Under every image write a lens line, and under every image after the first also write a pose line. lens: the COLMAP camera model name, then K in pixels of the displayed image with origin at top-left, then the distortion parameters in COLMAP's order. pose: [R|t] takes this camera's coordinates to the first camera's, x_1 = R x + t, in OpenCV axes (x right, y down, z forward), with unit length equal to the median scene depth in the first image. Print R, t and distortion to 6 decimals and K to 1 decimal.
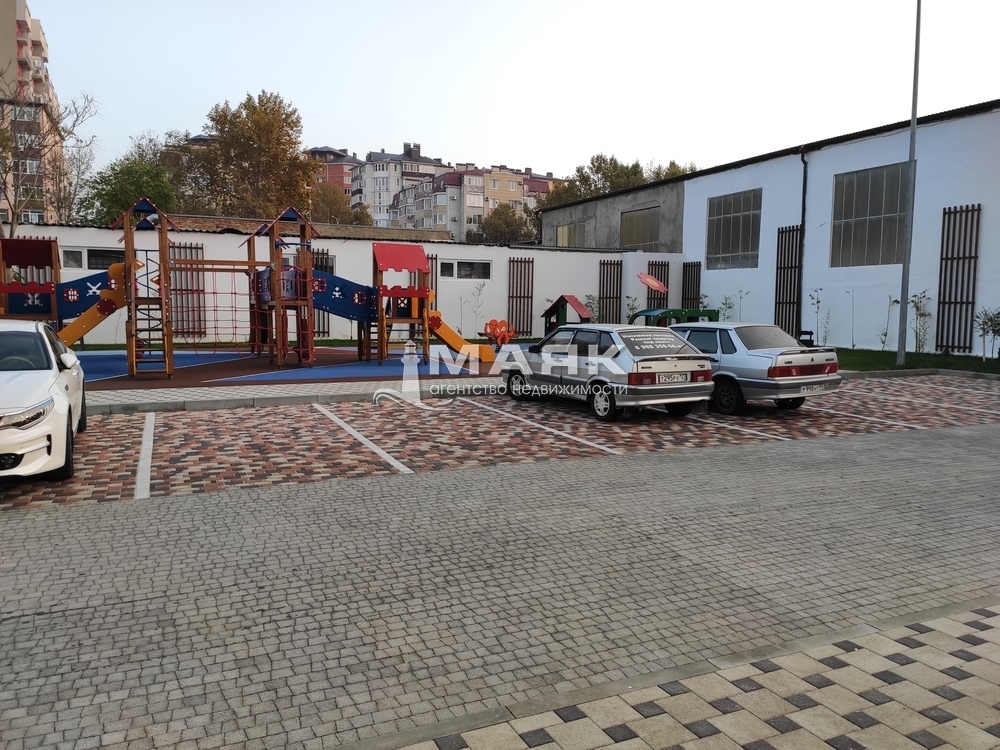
lens RADIAL K [[757.4, 0, 499.9], [0, 757.4, 373.4], [0, 0, 1]] dist [0.000625, 0.000086]
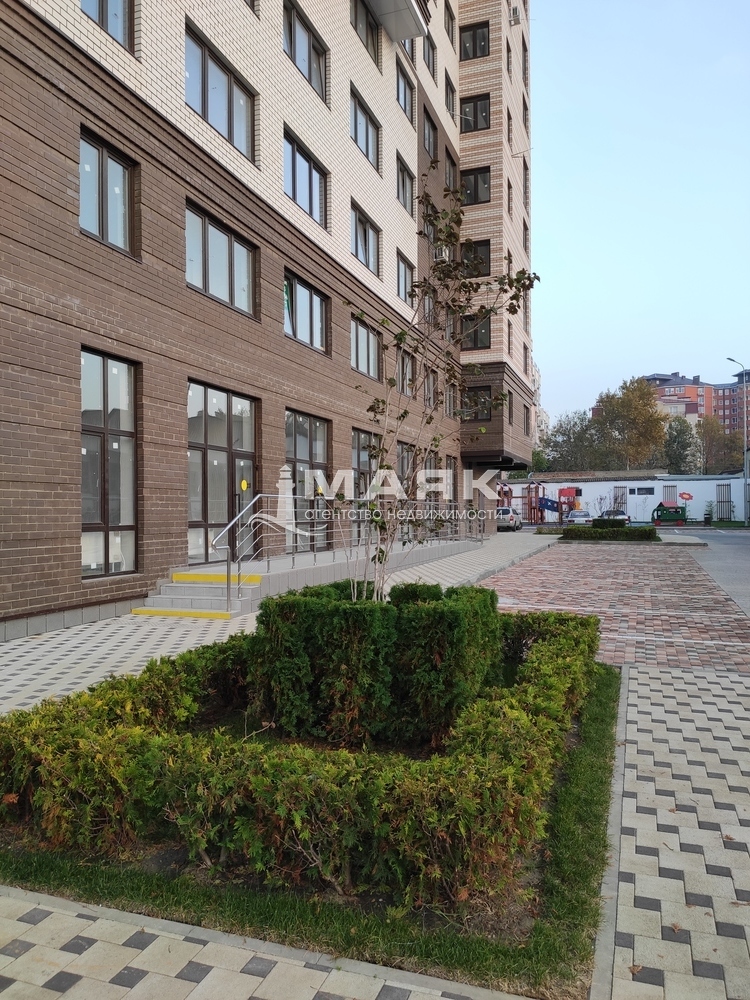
lens RADIAL K [[757.4, 0, 374.7], [0, 757.4, 500.7], [0, 0, 1]] dist [0.000625, 0.000086]
pose [[0.716784, -0.025629, -0.696825, 0.973693], [-0.048801, 0.995030, -0.086796, 0.130284], [0.695586, 0.096220, 0.711970, -1.196565]]
